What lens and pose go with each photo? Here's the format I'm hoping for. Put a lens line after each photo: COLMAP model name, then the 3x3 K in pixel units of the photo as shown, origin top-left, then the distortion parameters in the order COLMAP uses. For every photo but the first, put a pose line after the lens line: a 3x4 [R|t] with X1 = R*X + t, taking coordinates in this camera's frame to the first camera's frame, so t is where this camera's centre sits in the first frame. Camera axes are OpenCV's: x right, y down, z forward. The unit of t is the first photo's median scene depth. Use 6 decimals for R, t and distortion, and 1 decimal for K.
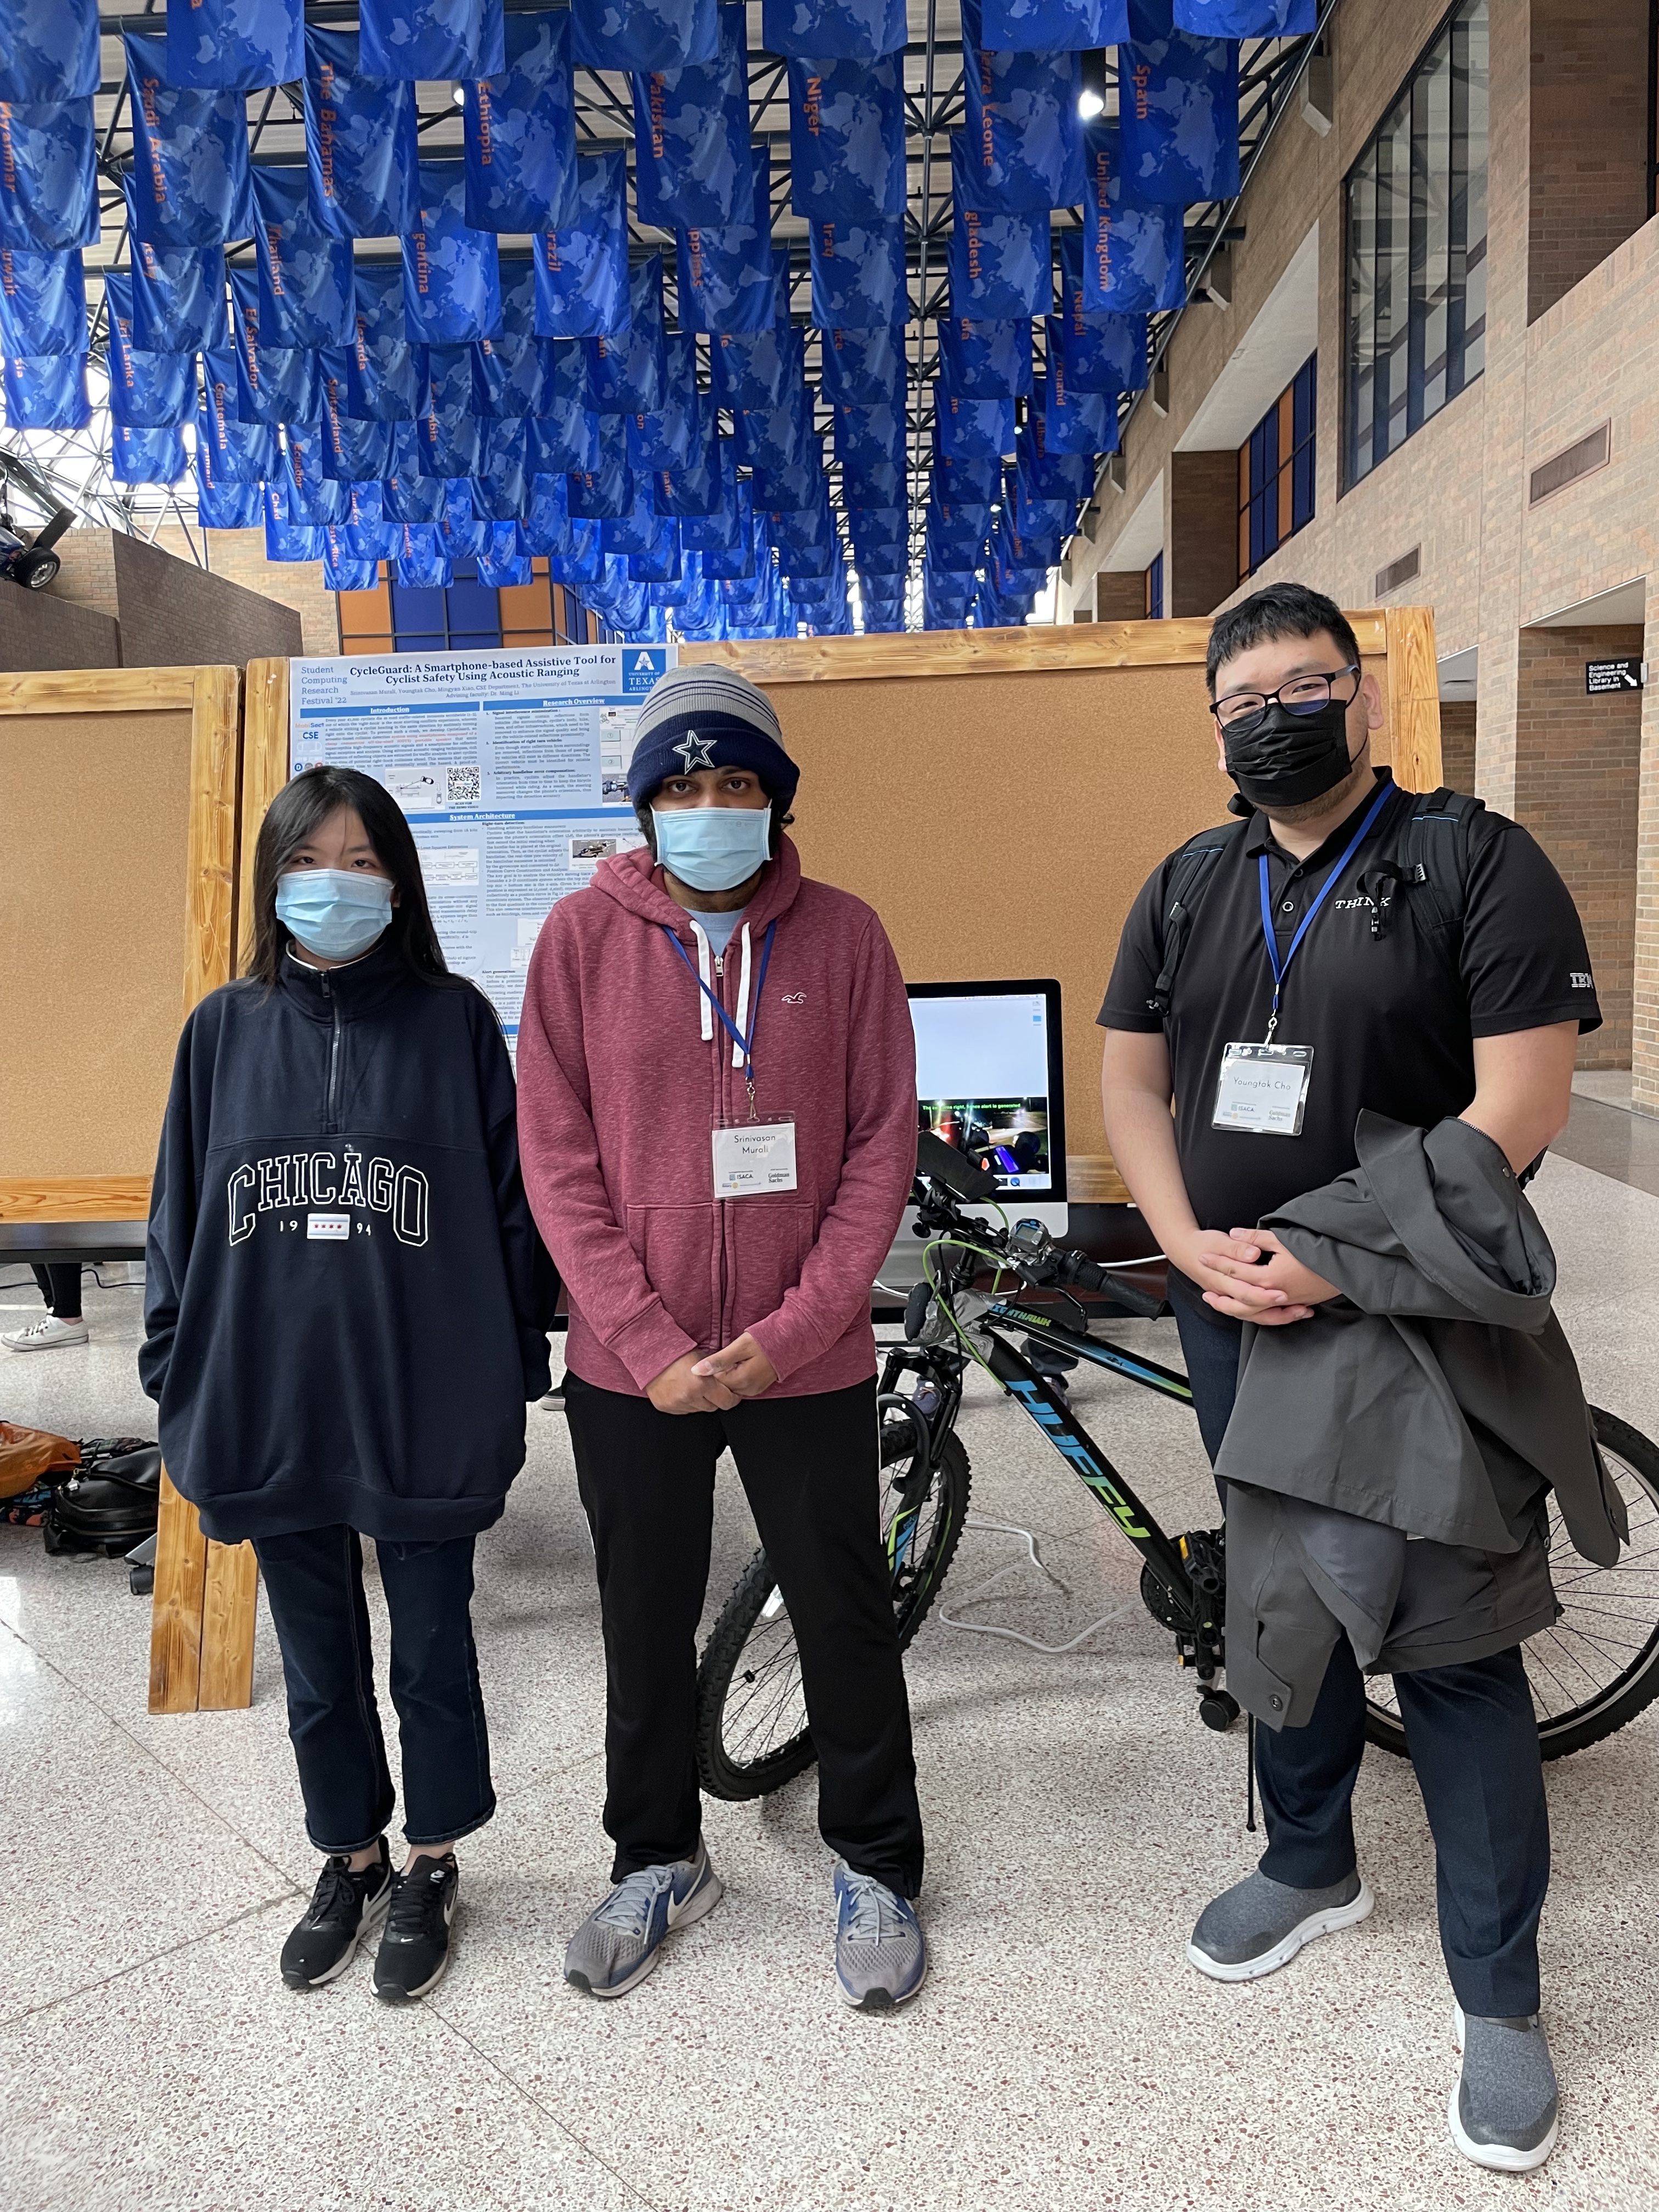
lens RADIAL K [[1677.4, 0, 868.5], [0, 1677.4, 1126.4], [0, 0, 1]] dist [0.043382, -0.068847]
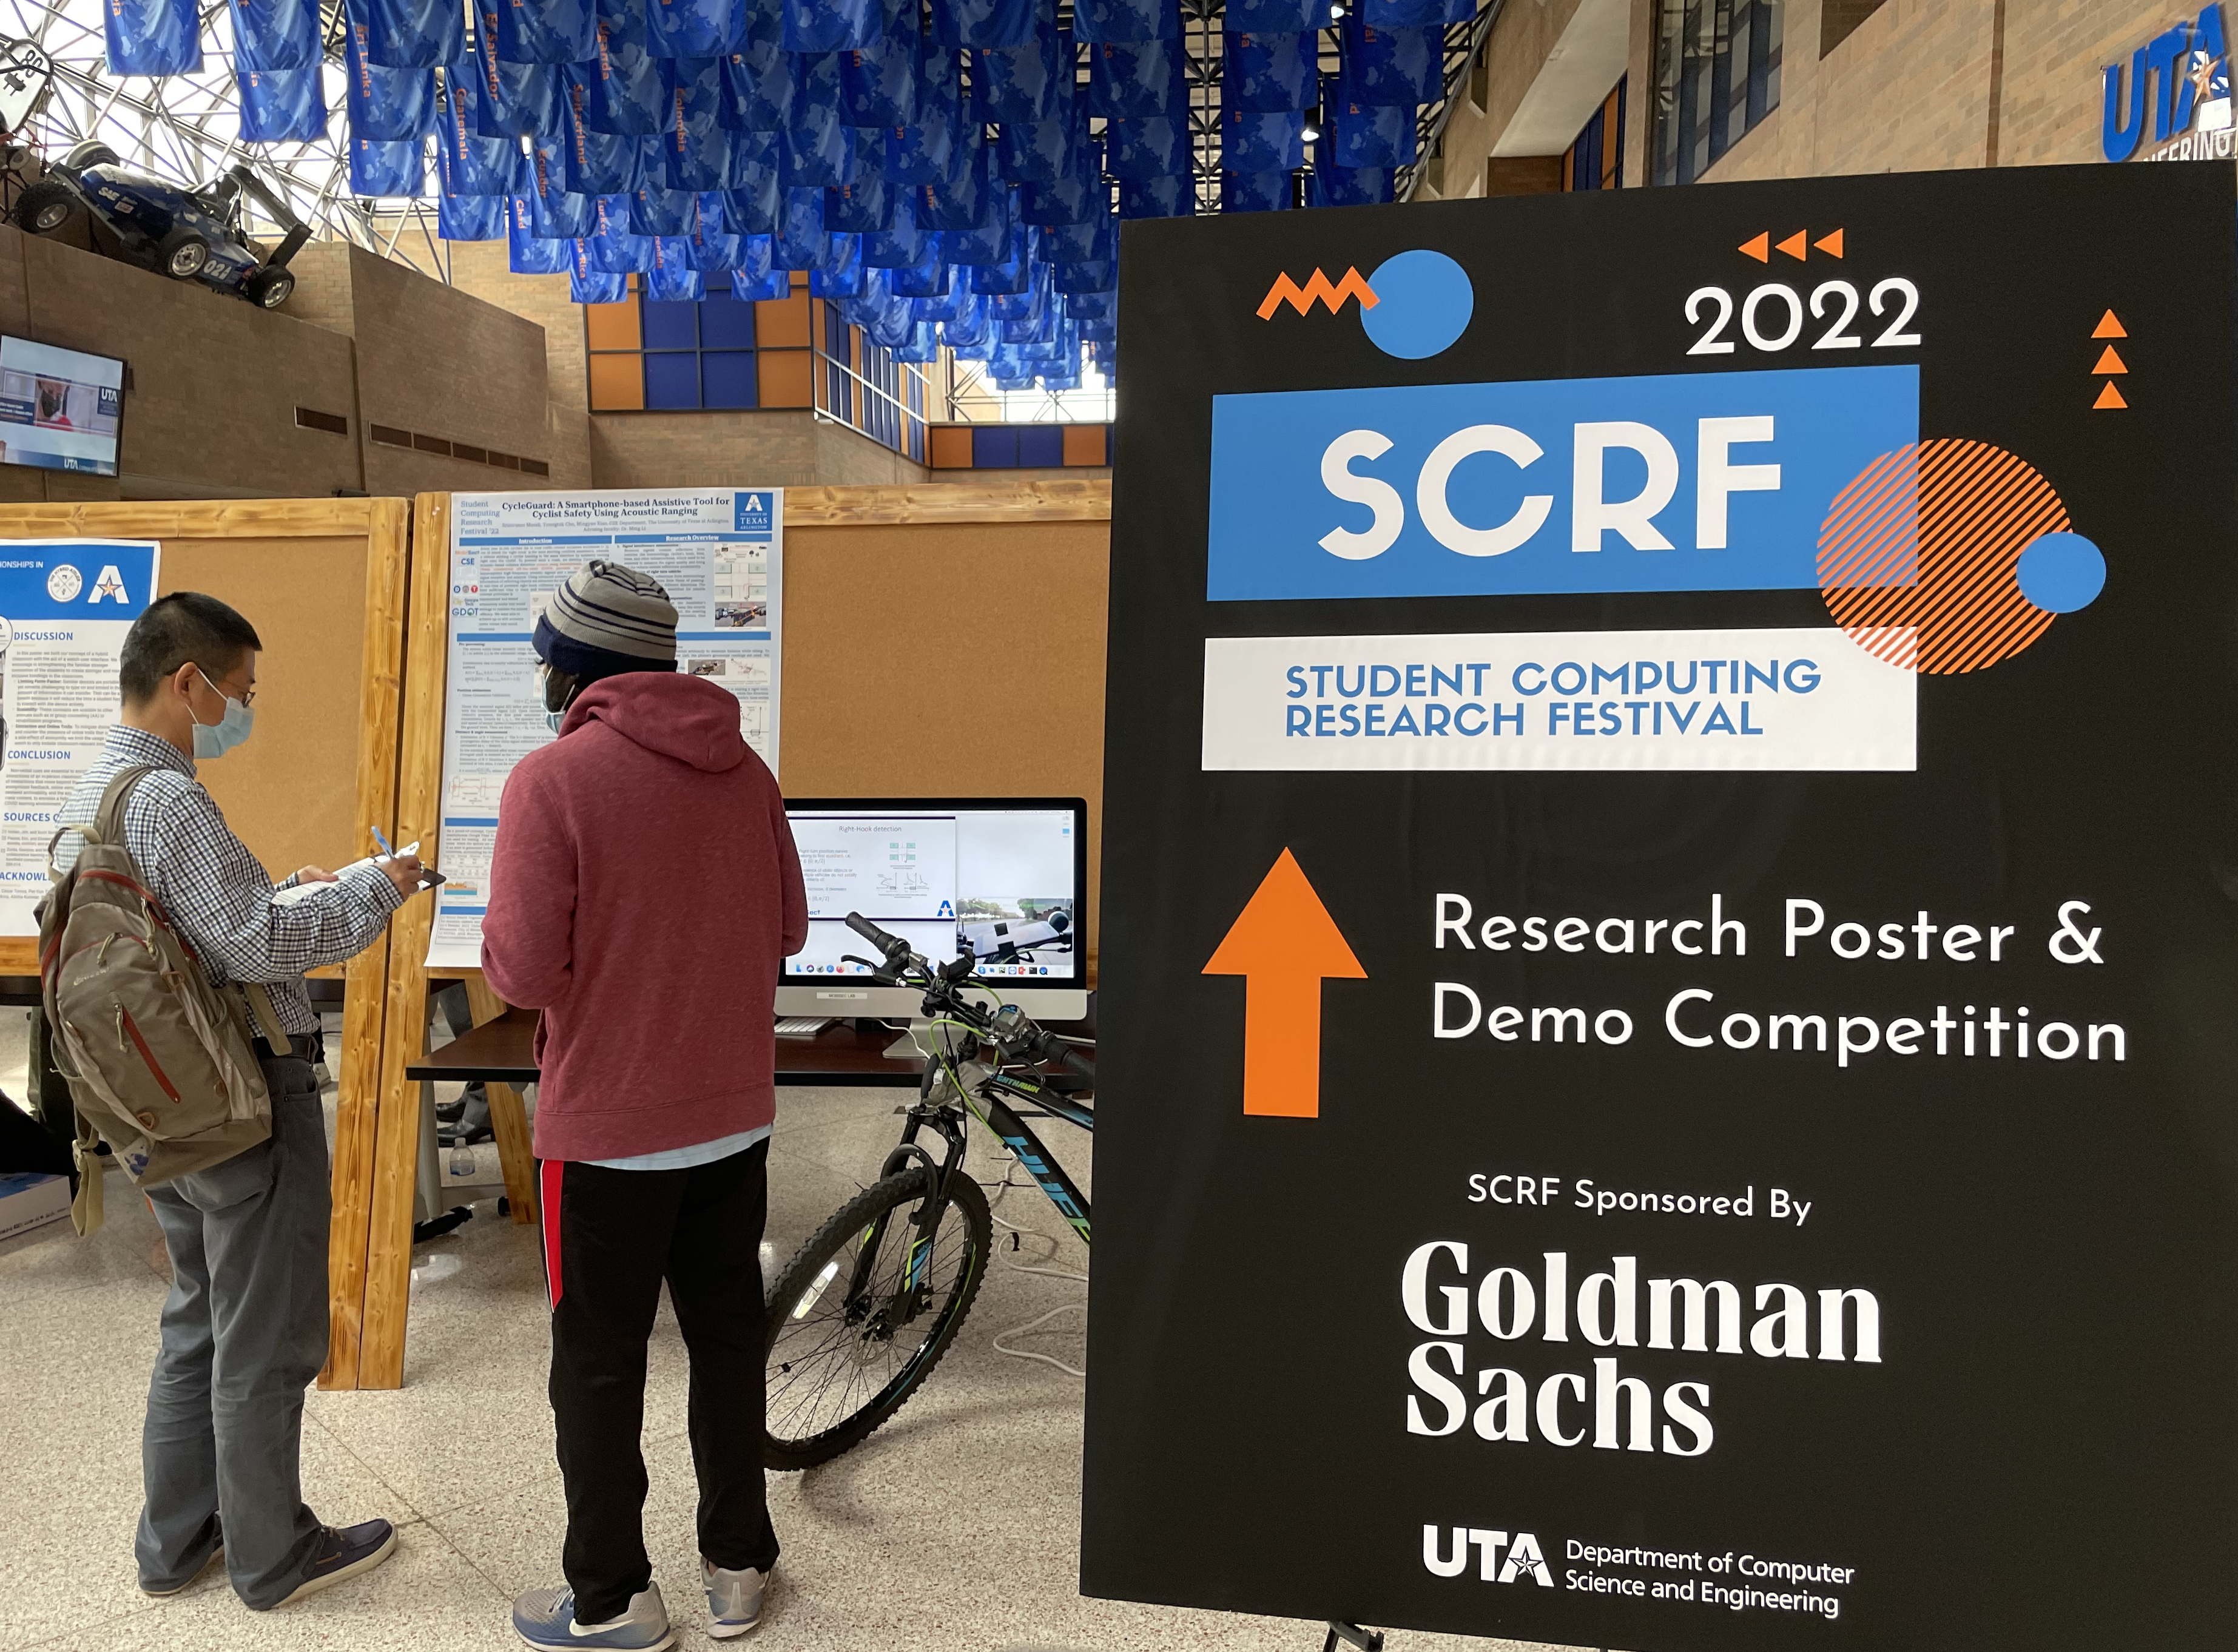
lens RADIAL K [[1850.2, 0, 1054.1], [0, 1850.2, 964.4], [0, 0, 1]] dist [0.045905, -0.071922]
pose [[0.997660, 0.031969, -0.060435, 0.151850], [-0.029294, 0.998573, 0.044641, -0.025414], [0.061776, -0.042767, 0.997173, -0.249532]]
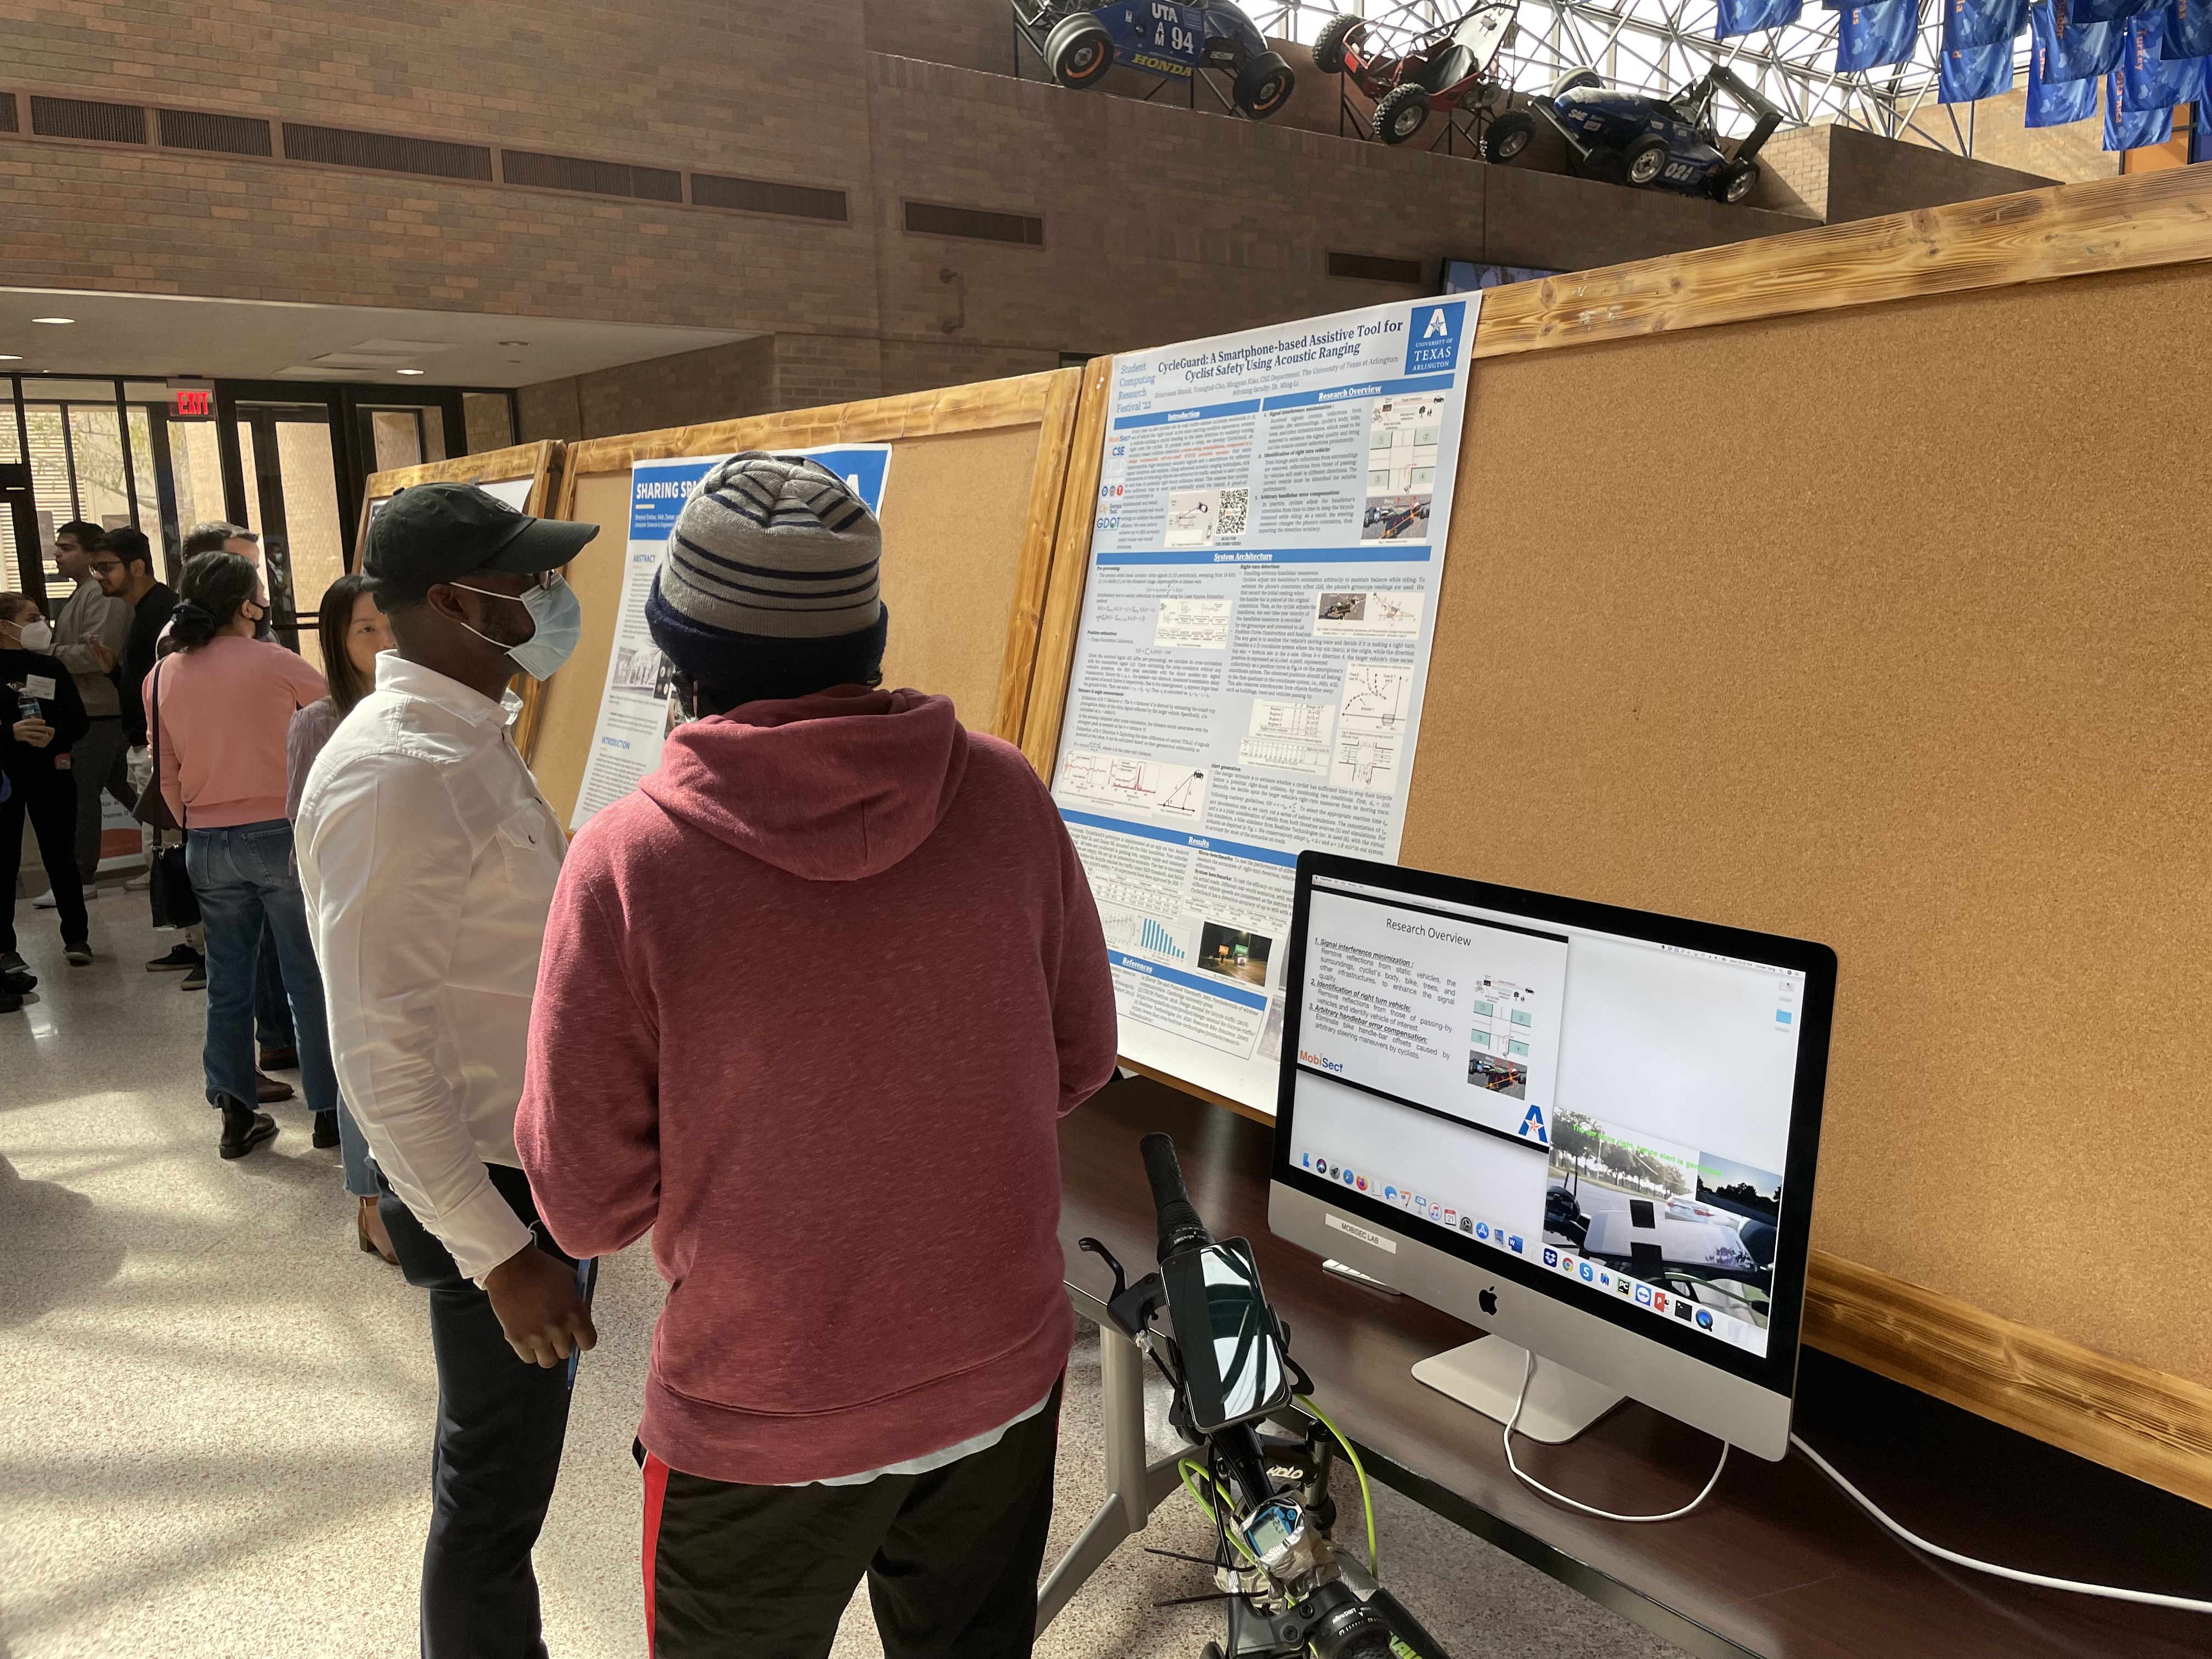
lens RADIAL K [[1677.4, 0, 1103.4], [0, 1677.4, 822.0], [0, 0, 1]] dist [0.043382, -0.068847]
pose [[0.643821, 0.139079, -0.752431, 0.296642], [-0.096806, 0.990246, 0.100204, -0.133229], [0.759028, 0.008326, 0.651005, 0.461444]]
